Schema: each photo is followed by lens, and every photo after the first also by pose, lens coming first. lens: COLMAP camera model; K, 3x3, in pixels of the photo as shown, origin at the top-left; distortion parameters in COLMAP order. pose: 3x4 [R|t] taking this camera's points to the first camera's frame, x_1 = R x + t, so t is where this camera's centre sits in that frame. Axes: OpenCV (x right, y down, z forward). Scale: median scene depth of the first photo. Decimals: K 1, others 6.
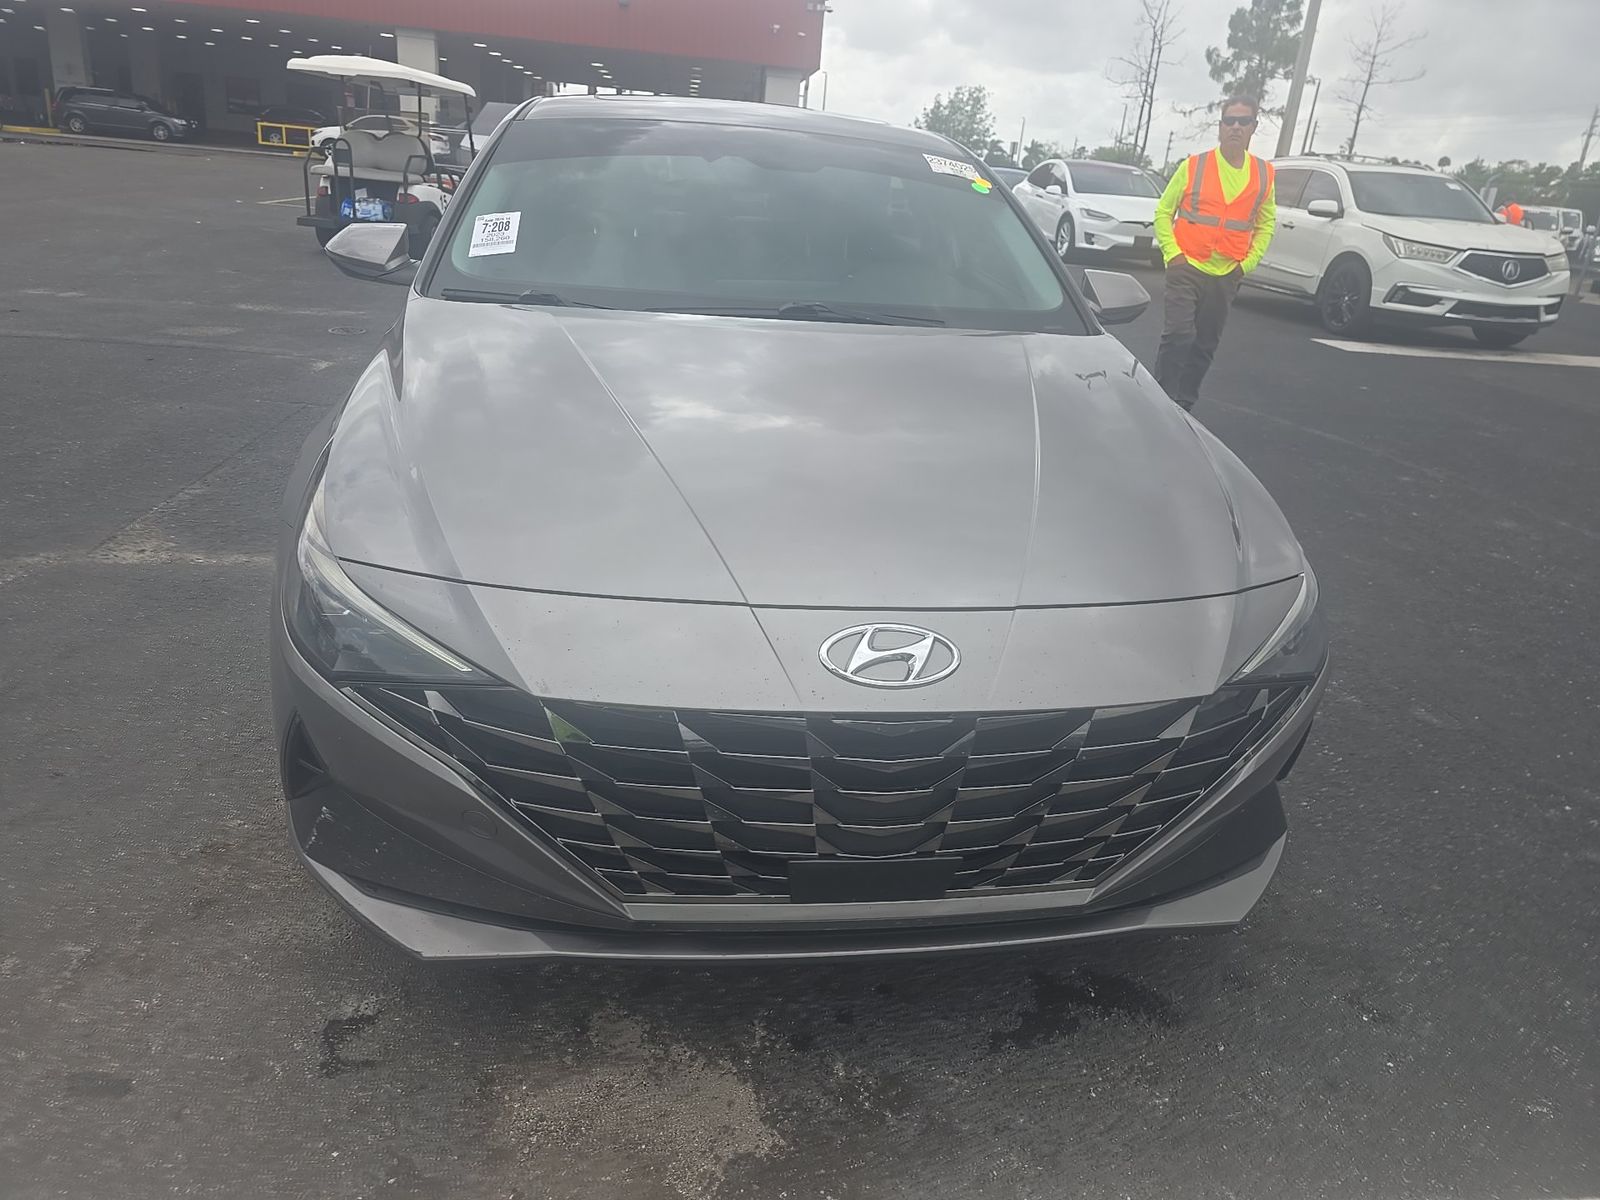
lens RADIAL K [[1107.9, 0, 800.3], [0, 1107.9, 608.8], [0, 0, 1]] dist [0.008165, -0.007441]
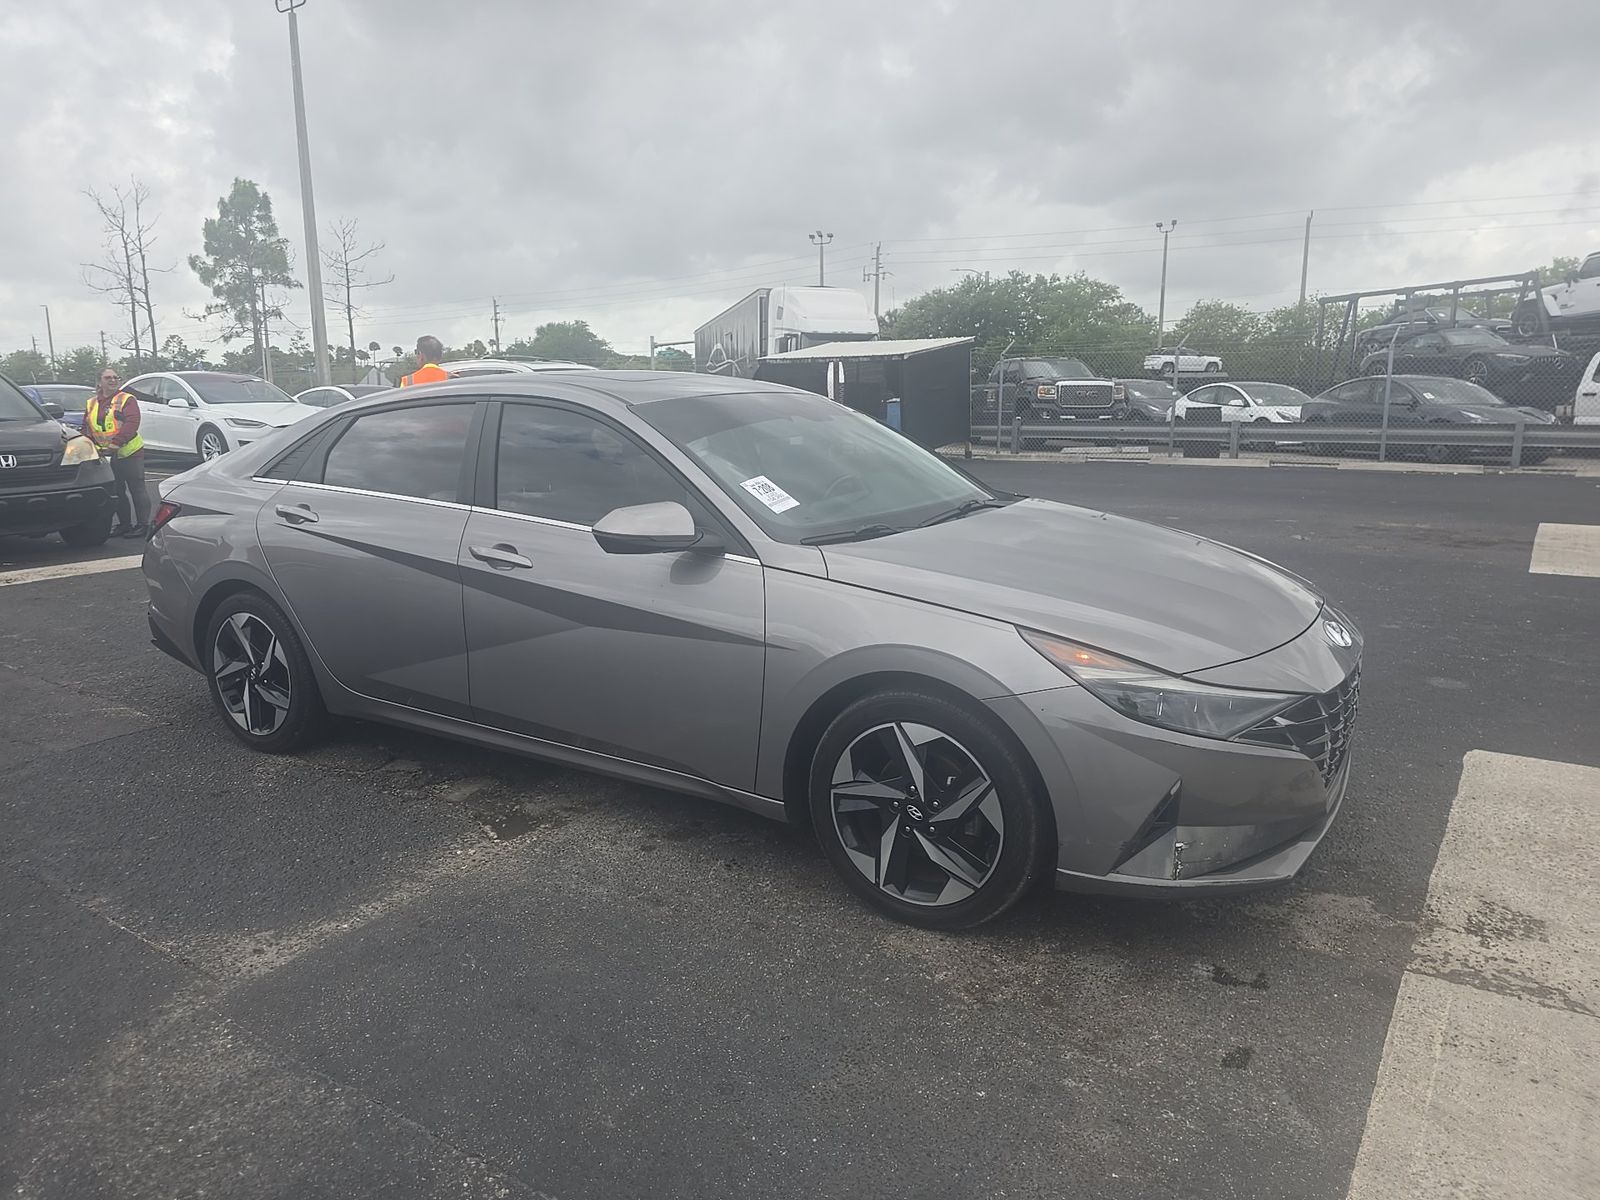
lens RADIAL K [[1107.9, 0, 797.8], [0, 1107.9, 627.2], [0, 0, 1]] dist [0.008165, -0.007441]
pose [[0.626898, -0.241103, 0.740857, -0.202598], [0.339200, 0.940521, 0.019058, -0.034257], [-0.701386, 0.239351, 0.671393, 0.030298]]
